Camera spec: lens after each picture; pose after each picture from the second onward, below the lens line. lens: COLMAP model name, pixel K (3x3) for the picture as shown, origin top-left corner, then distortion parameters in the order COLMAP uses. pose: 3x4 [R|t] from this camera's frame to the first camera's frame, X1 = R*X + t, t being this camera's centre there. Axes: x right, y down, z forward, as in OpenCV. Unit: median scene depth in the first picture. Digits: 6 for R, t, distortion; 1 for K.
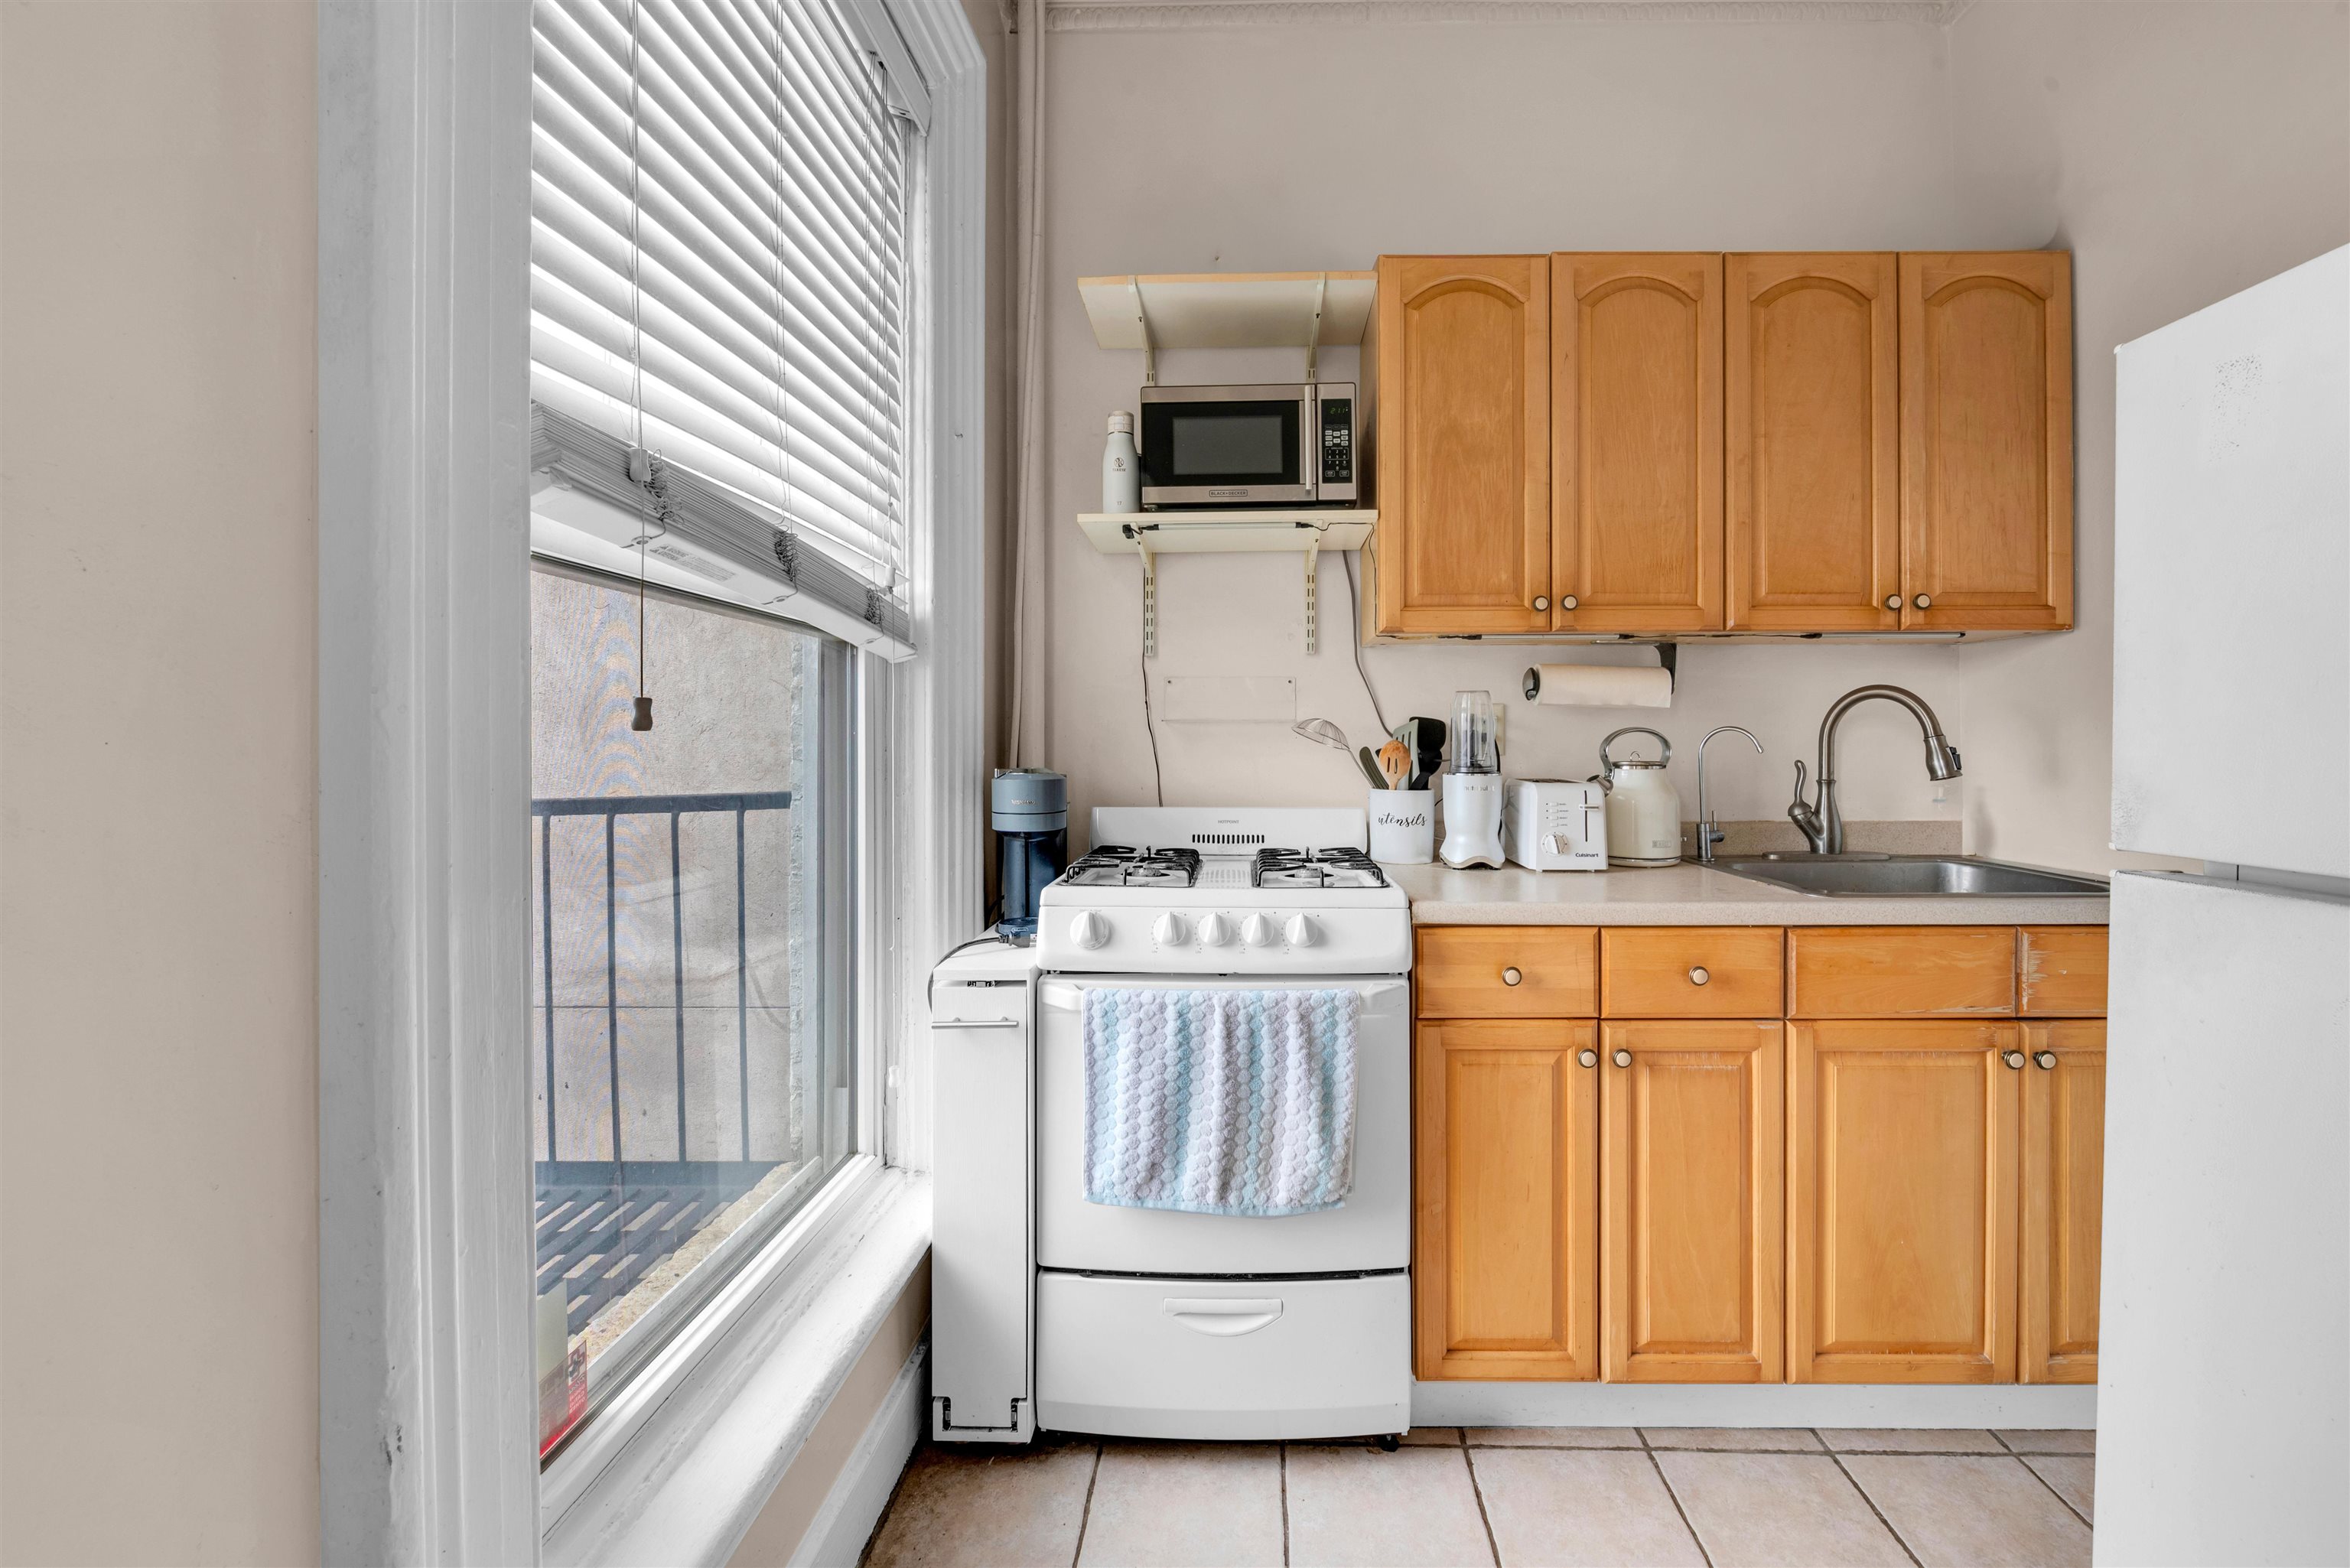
lens RADIAL K [[951.8, 0, 1252.4], [0, 951.8, 741.1], [0, 0, 1]] dist [-0.009536, -0.000853]
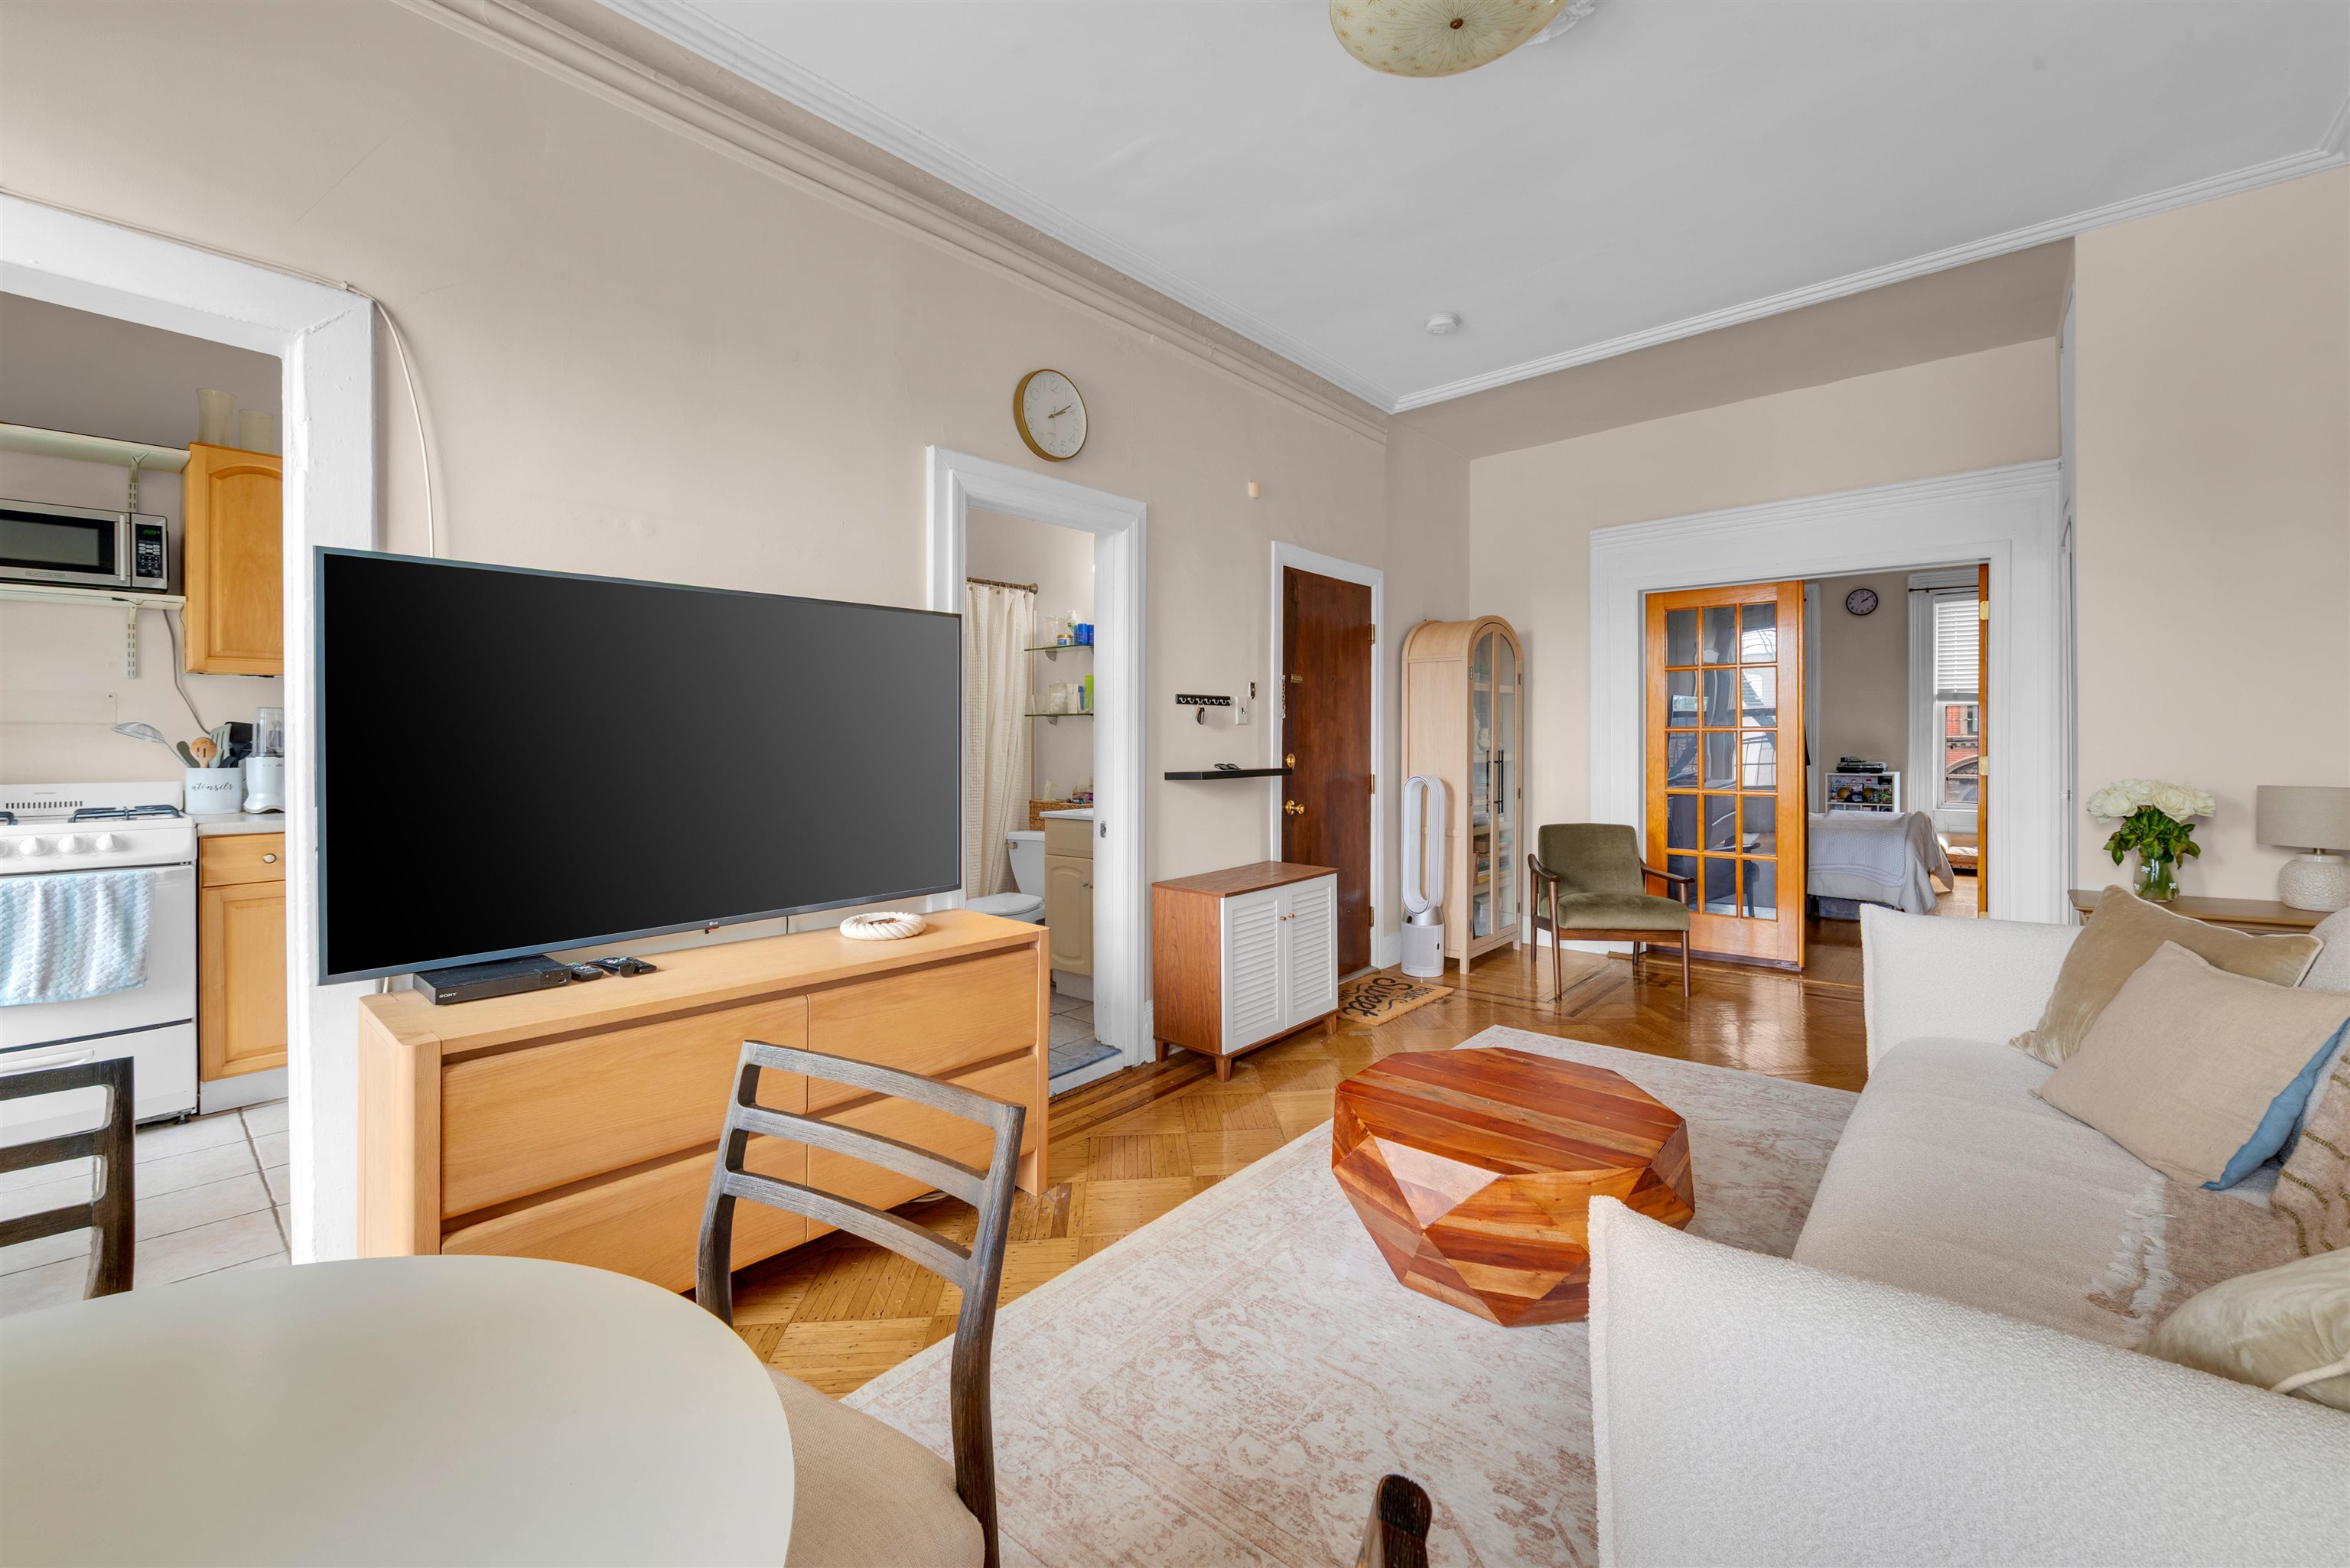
lens RADIAL K [[951.8, 0, 1196.1], [0, 951.8, 739.9], [0, 0, 1]] dist [-0.009536, -0.000853]
pose [[0.650389, 0.000859, 0.759600, 0.034136], [0.000108, 0.999999, -0.001222, 0.006964], [-0.759601, 0.000877, 0.650389, -1.396814]]
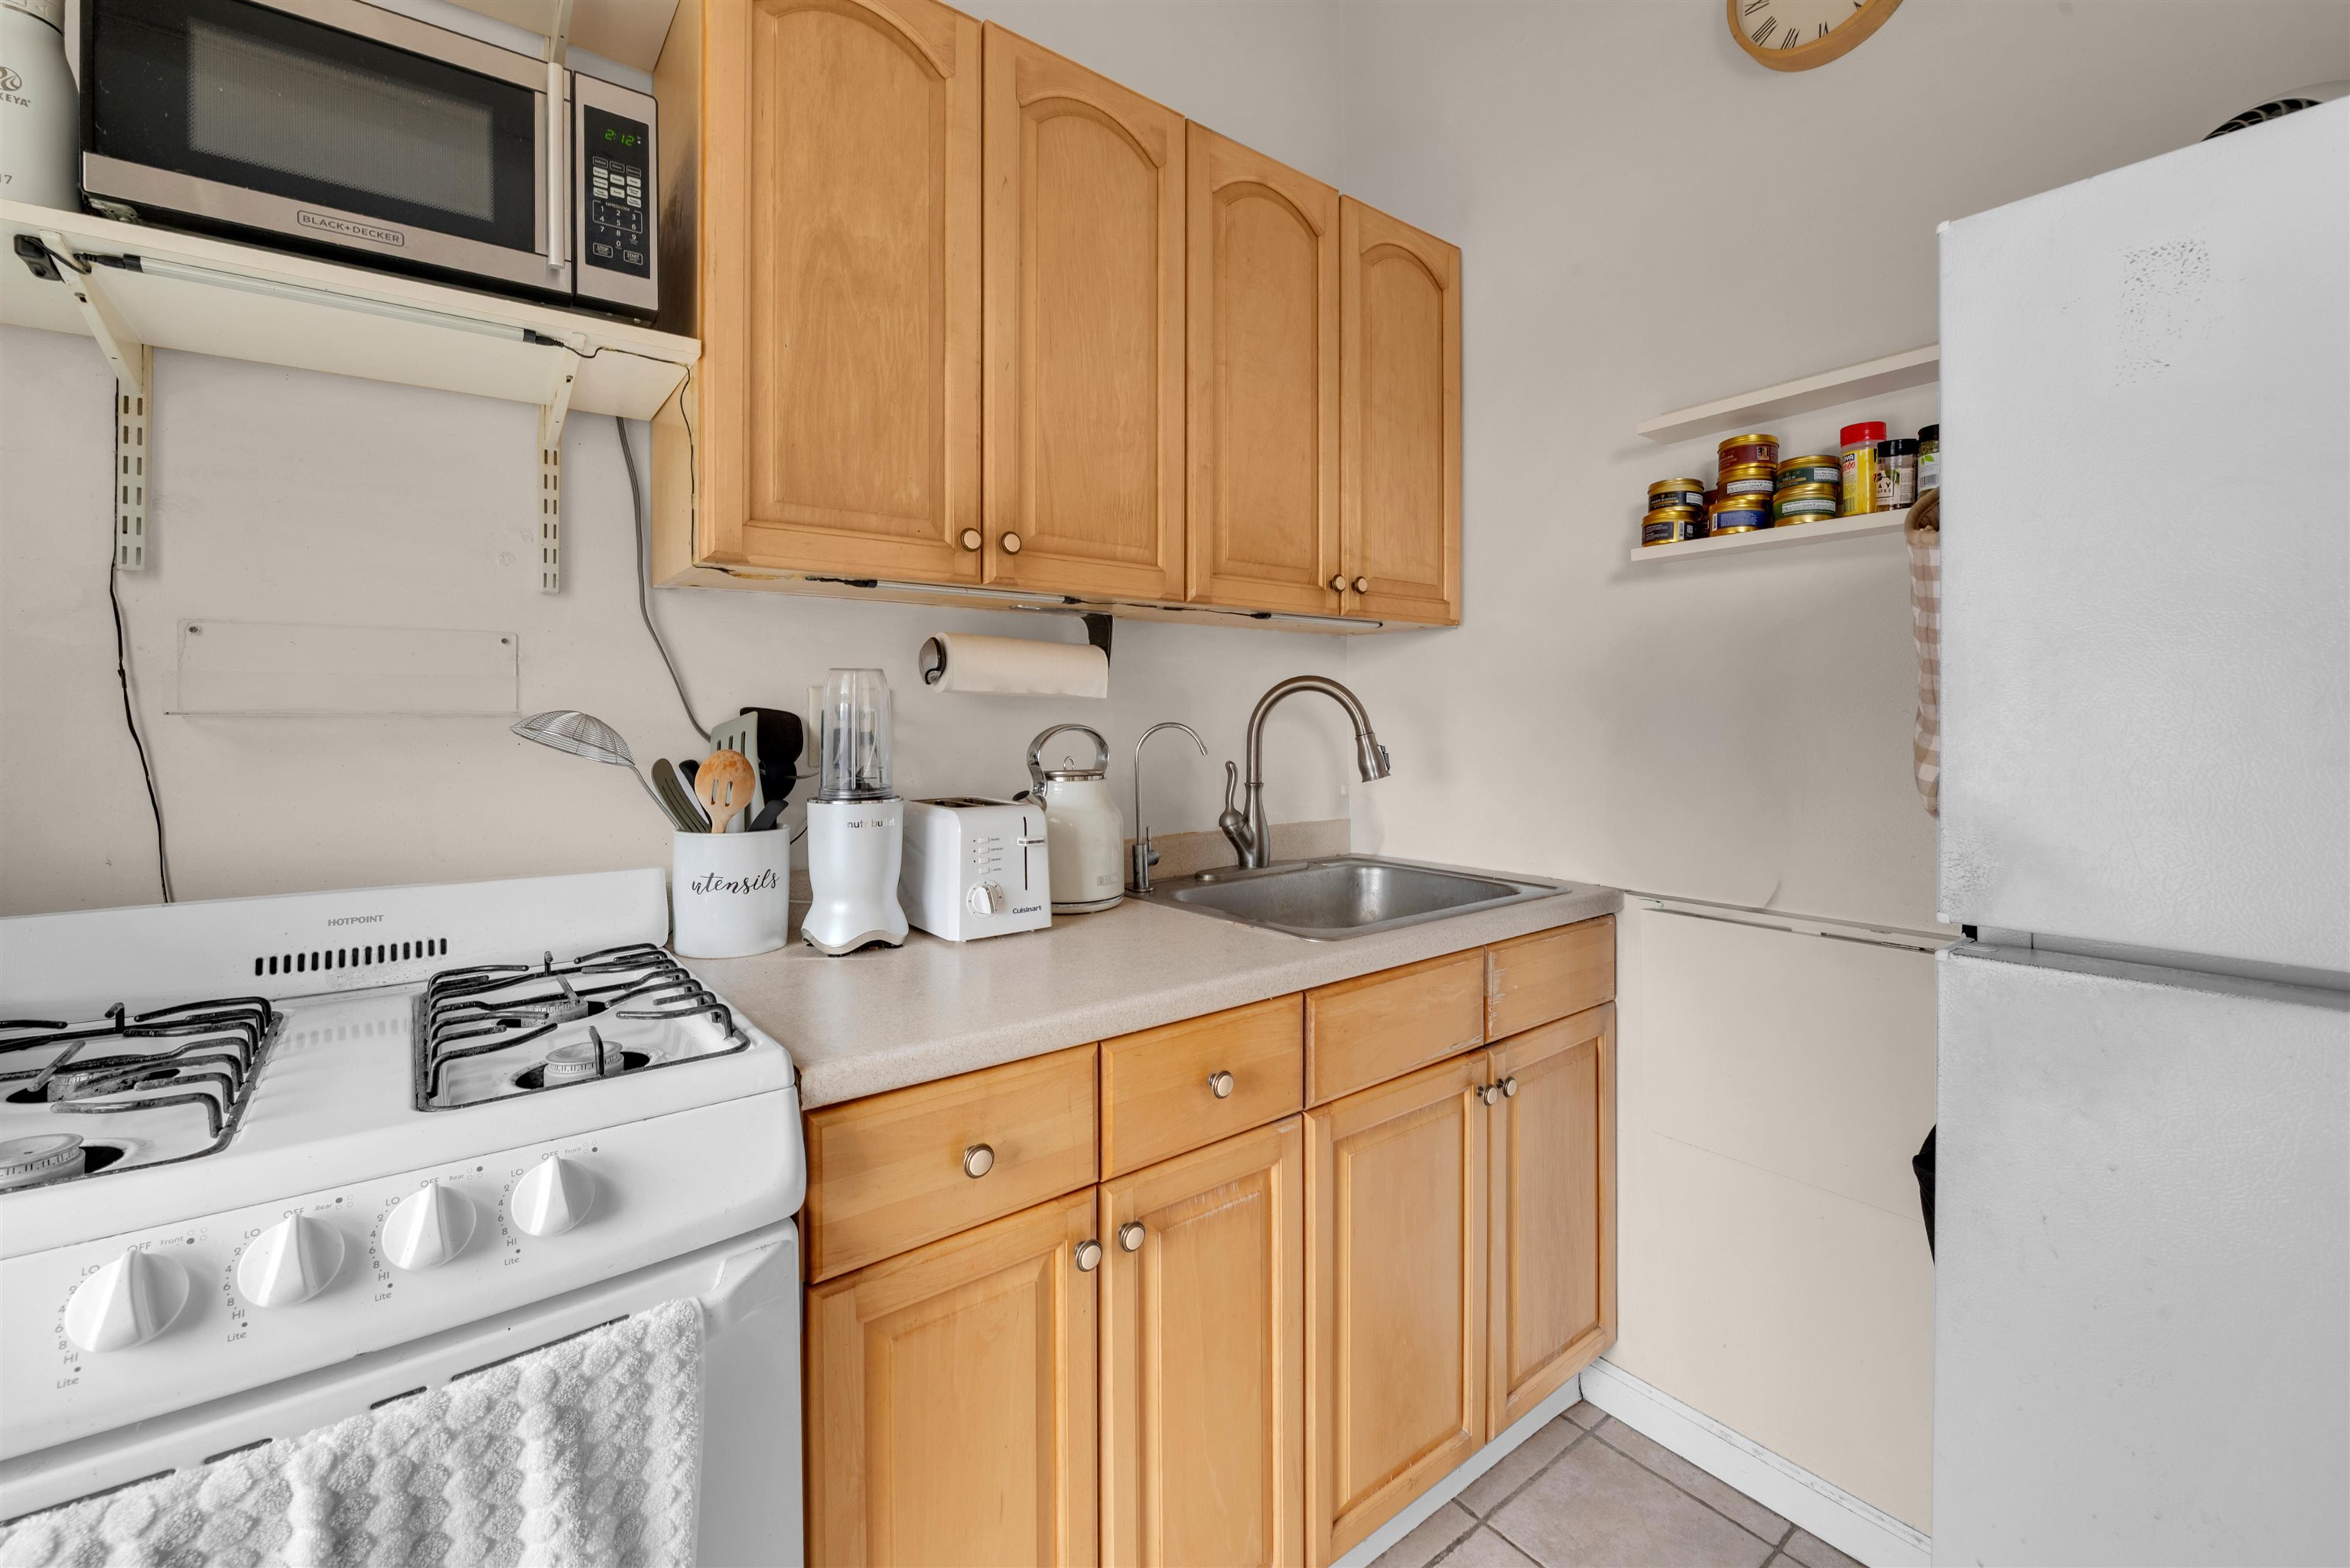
lens RADIAL K [[951.8, 0, 1172.6], [0, 951.8, 716.1], [0, 0, 1]] dist [-0.009536, -0.000853]
pose [[0.785474, -0.000398, 0.618894, 0.004674], [0.002140, 0.999996, -0.002074, -0.020575], [-0.618890, 0.002953, 0.785472, 0.393595]]
